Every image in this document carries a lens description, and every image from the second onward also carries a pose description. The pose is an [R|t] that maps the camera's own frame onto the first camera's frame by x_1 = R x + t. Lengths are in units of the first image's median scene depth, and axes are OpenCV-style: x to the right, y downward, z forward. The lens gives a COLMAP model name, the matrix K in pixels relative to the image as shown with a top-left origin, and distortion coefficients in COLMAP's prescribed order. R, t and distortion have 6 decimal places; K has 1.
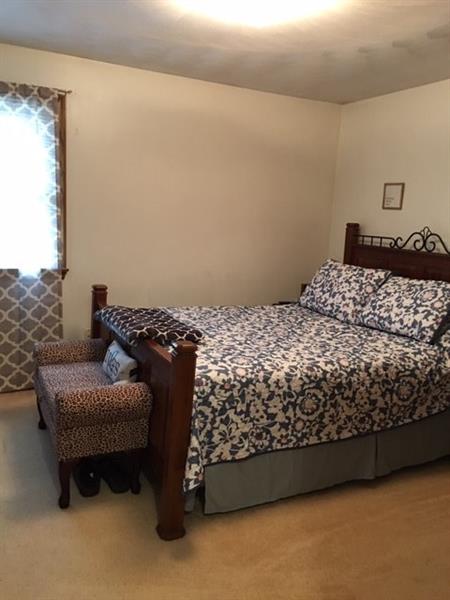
lens RADIAL K [[516.4, 0, 224.1], [0, 516.4, 299.9], [0, 0, 1]] dist [0.062824, -0.074346]
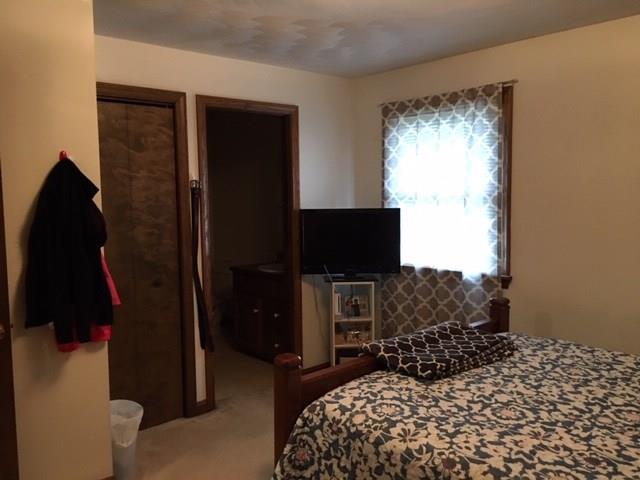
lens RADIAL K [[550.8, 0, 319.5], [0, 550.8, 239.5], [0, 0, 1]] dist [0.062824, -0.074346]
pose [[0.257071, 0.022332, -0.966134, 0.601295], [-0.128083, 0.991701, -0.011157, -0.081852], [0.957867, 0.126613, 0.257798, 0.512592]]
